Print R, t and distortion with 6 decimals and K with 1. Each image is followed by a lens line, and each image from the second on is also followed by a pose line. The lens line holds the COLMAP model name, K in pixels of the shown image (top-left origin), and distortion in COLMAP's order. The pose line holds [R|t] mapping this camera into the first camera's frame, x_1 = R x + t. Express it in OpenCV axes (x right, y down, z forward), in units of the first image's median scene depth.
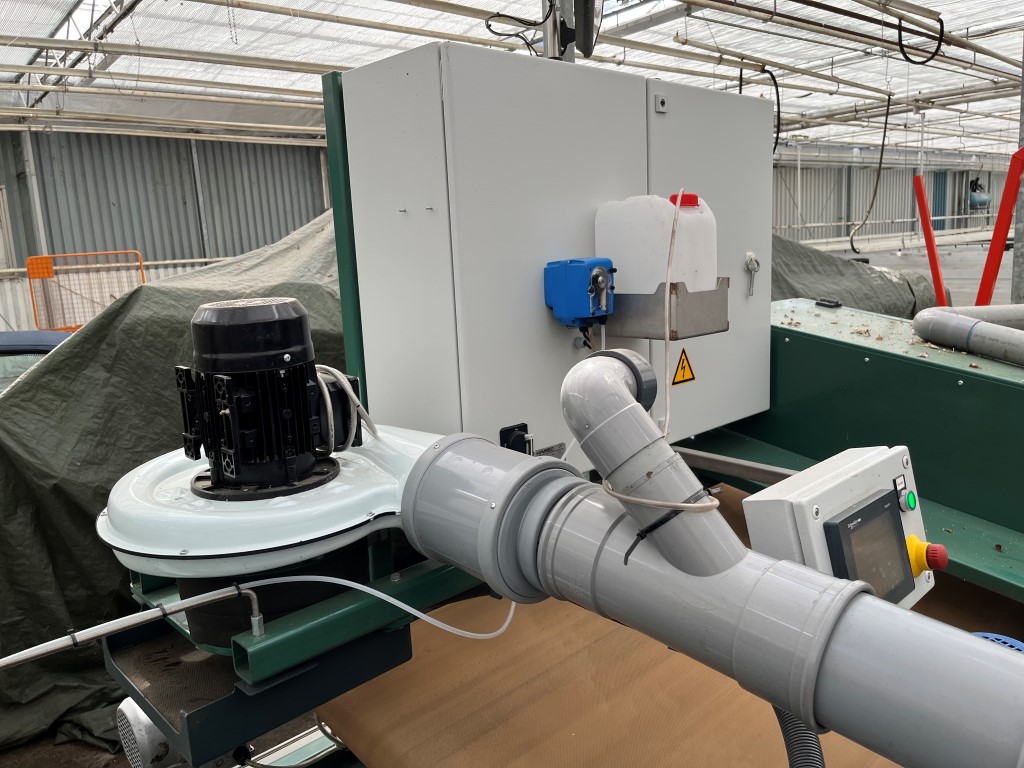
lens RADIAL K [[787.7, 0, 512.0], [0, 787.7, 384.0], [0, 0, 1]] dist [0.058443, -0.065171]
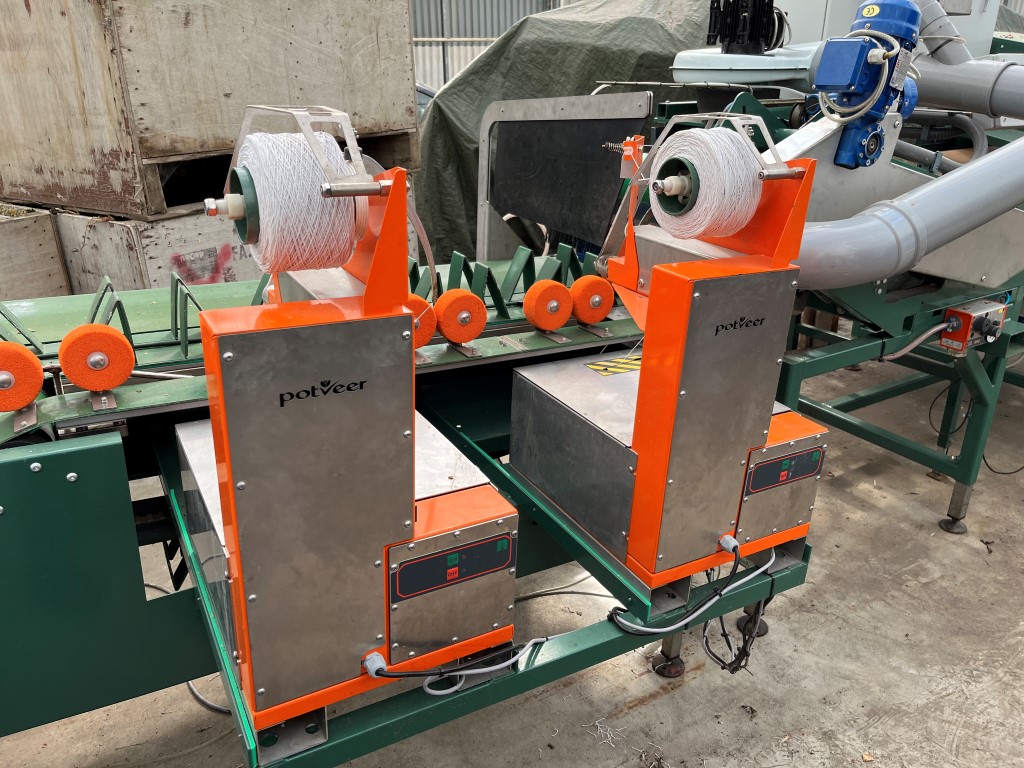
lens RADIAL K [[764.7, 0, 512.0], [0, 764.7, 384.0], [0, 0, 1]] dist [0.066602, -0.092508]
pose [[0.975655, 0.124671, -0.180427, -0.043832], [-0.080375, 0.968729, 0.234741, 0.056697], [0.204050, -0.214525, 0.955166, -0.144689]]
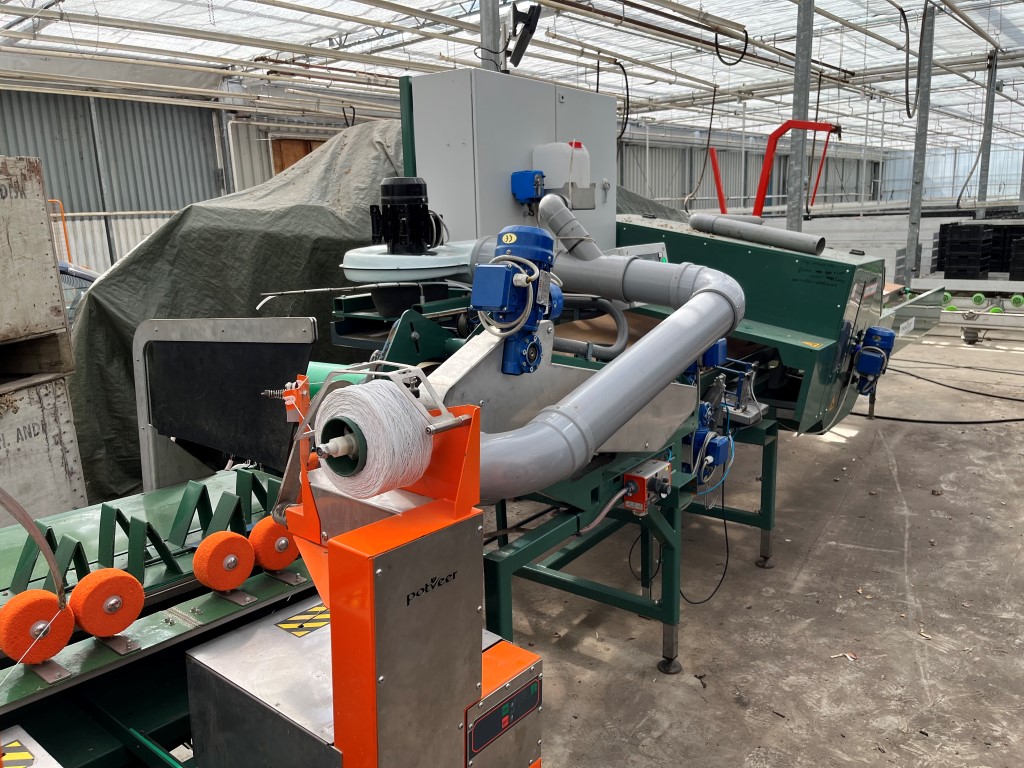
lens RADIAL K [[764.7, 0, 512.0], [0, 764.7, 384.0], [0, 0, 1]] dist [0.066602, -0.092508]
pose [[0.985885, -0.017362, 0.166522, -0.039028], [0.010681, 0.999105, 0.040933, 0.041170], [-0.167084, -0.038577, 0.985188, -0.132328]]
